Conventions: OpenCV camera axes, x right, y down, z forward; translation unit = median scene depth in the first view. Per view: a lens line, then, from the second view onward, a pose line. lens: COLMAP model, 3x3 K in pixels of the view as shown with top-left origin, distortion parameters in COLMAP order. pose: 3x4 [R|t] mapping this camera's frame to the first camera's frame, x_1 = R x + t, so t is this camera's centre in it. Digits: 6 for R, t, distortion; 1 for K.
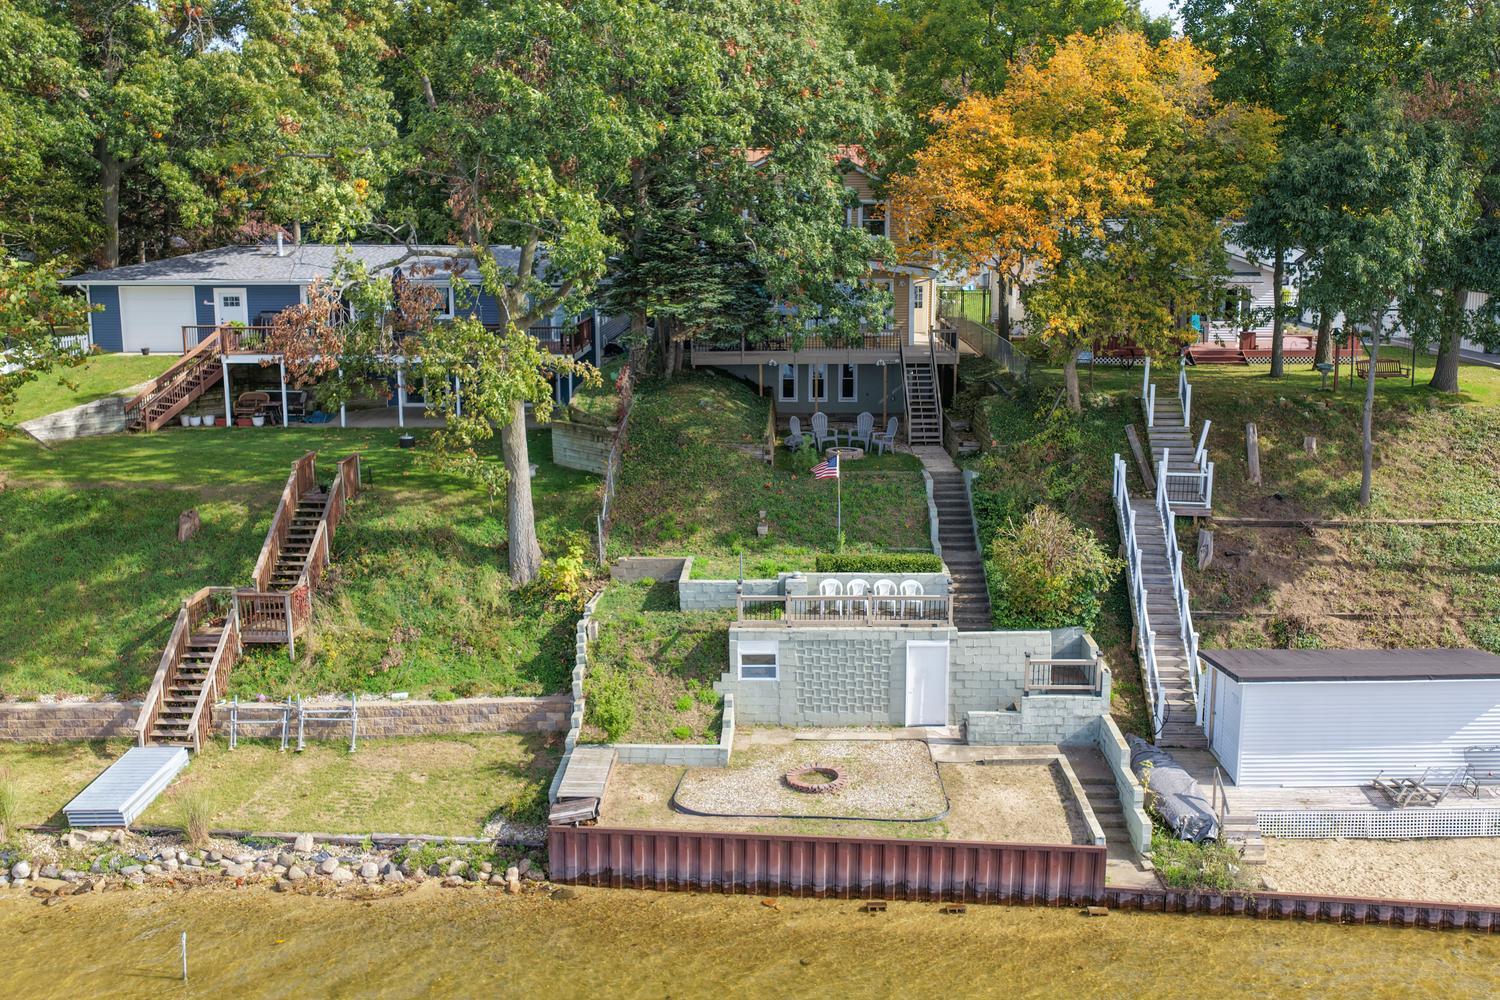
lens RADIAL K [[1371.8, 0, 760.5], [0, 1371.8, 497.6], [0, 0, 1]] dist [-0.014058, 0.000000]
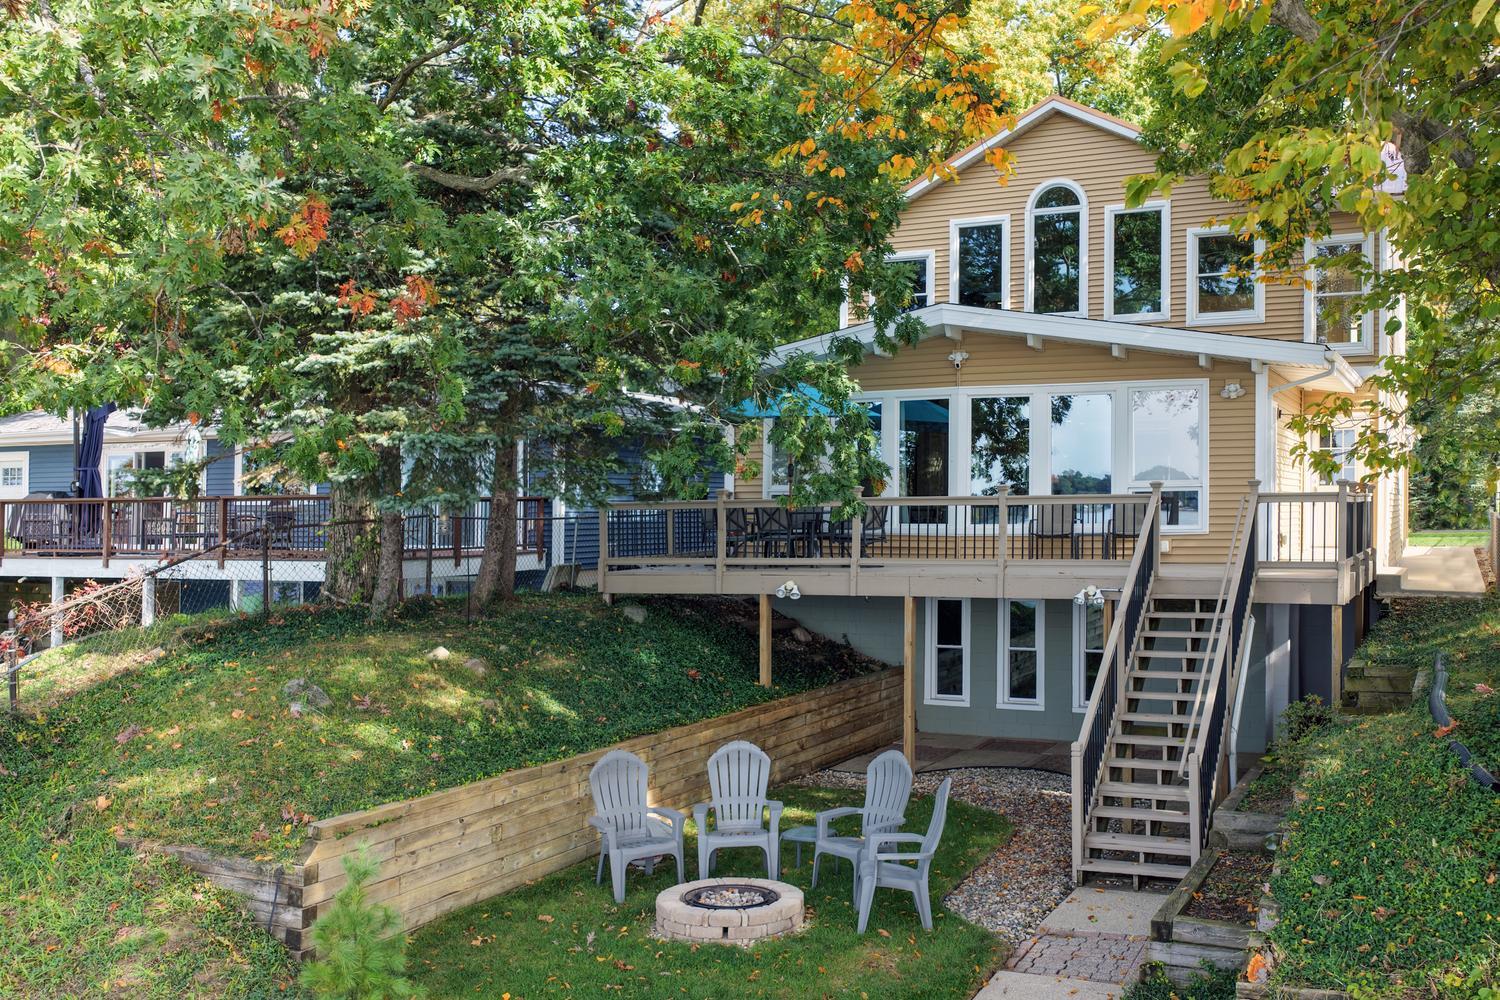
lens RADIAL K [[1371.8, 0, 751.5], [0, 1371.8, 504.4], [0, 0, 1]] dist [-0.014058, 0.000000]
pose [[0.925703, 0.000882, -0.378250, 0.133470], [-0.081167, 0.977166, -0.196364, -0.046570], [0.369440, 0.212476, 0.904637, 0.639872]]
